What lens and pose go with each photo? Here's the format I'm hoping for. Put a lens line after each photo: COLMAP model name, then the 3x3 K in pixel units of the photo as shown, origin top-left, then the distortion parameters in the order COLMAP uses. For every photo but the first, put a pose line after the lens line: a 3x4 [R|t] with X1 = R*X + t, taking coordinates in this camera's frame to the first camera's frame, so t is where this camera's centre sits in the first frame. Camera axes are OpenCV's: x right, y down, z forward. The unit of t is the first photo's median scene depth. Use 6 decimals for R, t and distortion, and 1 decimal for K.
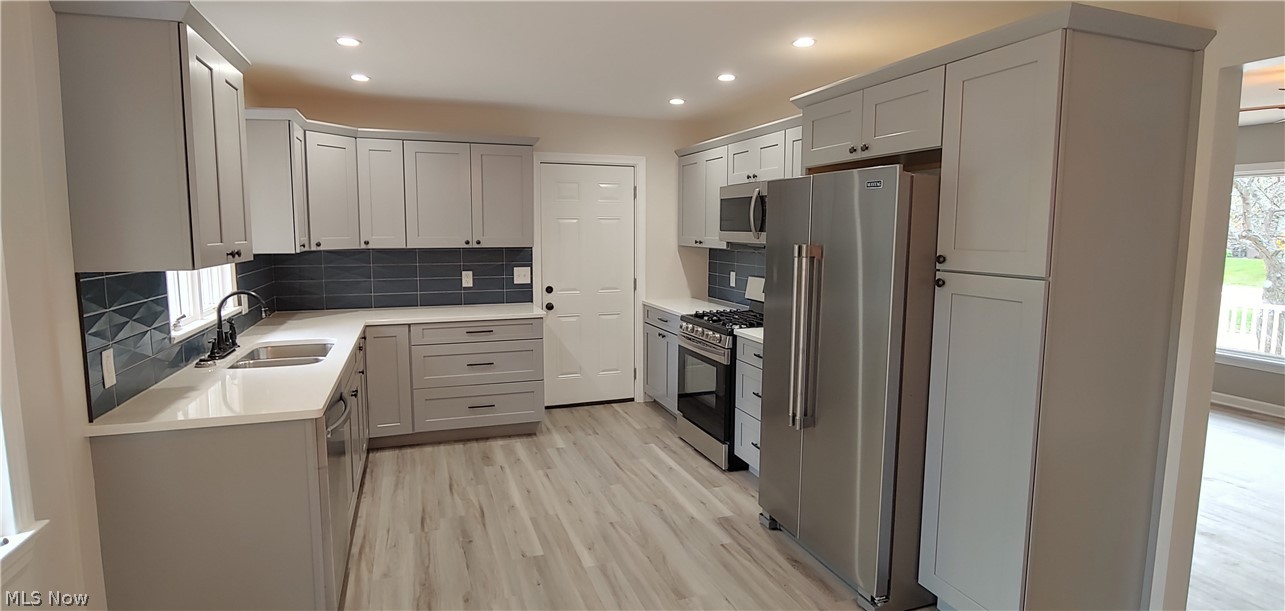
lens RADIAL K [[635.8, 0, 642.5], [0, 635.8, 305.5], [0, 0, 1]] dist [-0.003092, -0.000303]
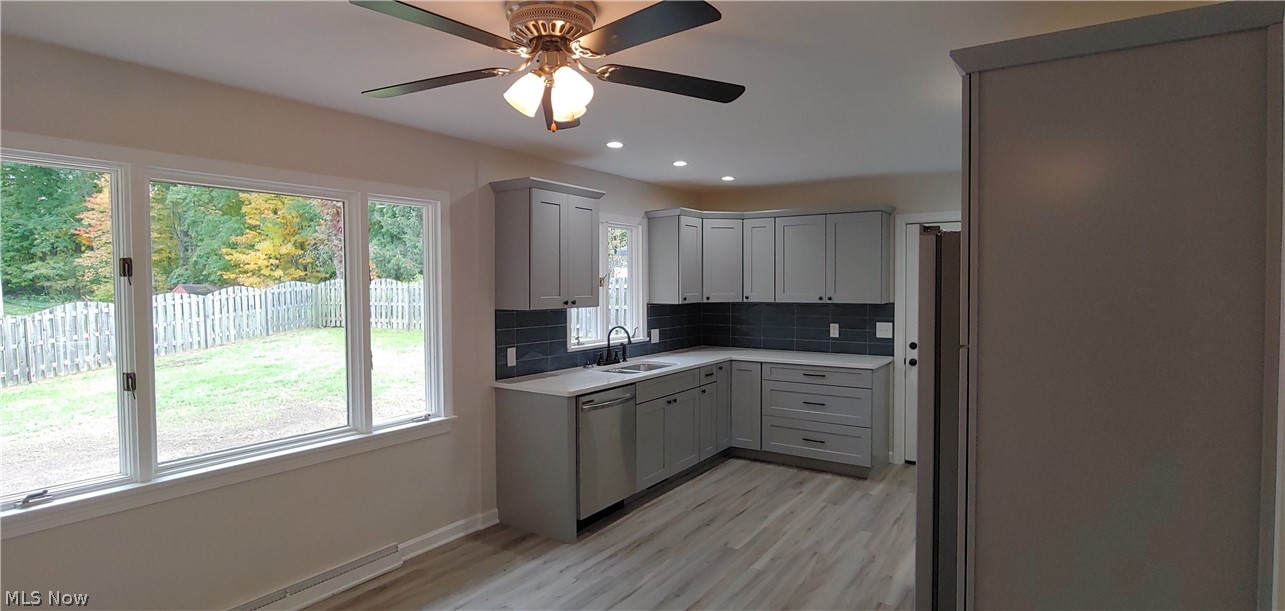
lens RADIAL K [[635.8, 0, 642.5], [0, 635.8, 305.5], [0, 0, 1]] dist [-0.003092, -0.000303]
pose [[0.598686, 0.019834, -0.800738, 0.525535], [-0.089013, 0.995149, -0.041903, -0.009545], [0.796023, 0.096363, 0.597547, 0.047847]]
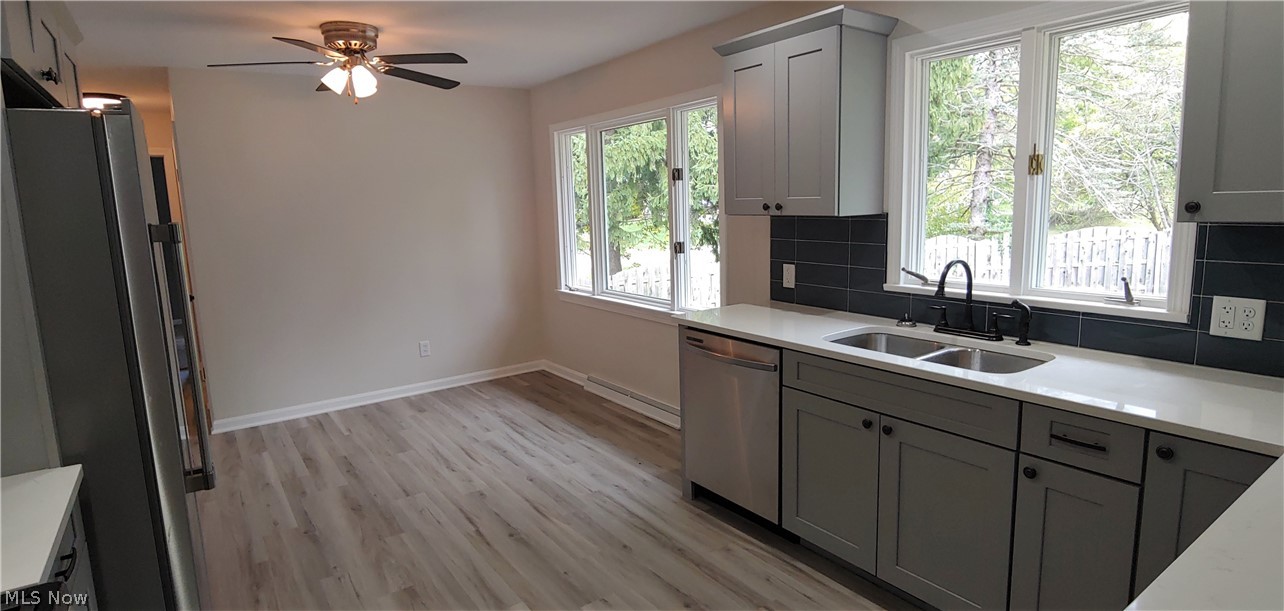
lens RADIAL K [[664.7, 0, 642.0], [0, 664.7, 305.5], [0, 0, 1]] dist [-0.001892, -0.000239]
pose [[-0.965487, 0.067076, -0.251664, -0.034686], [-0.003330, 0.963010, 0.269446, -0.139328], [0.260428, 0.260985, -0.929550, 1.238430]]
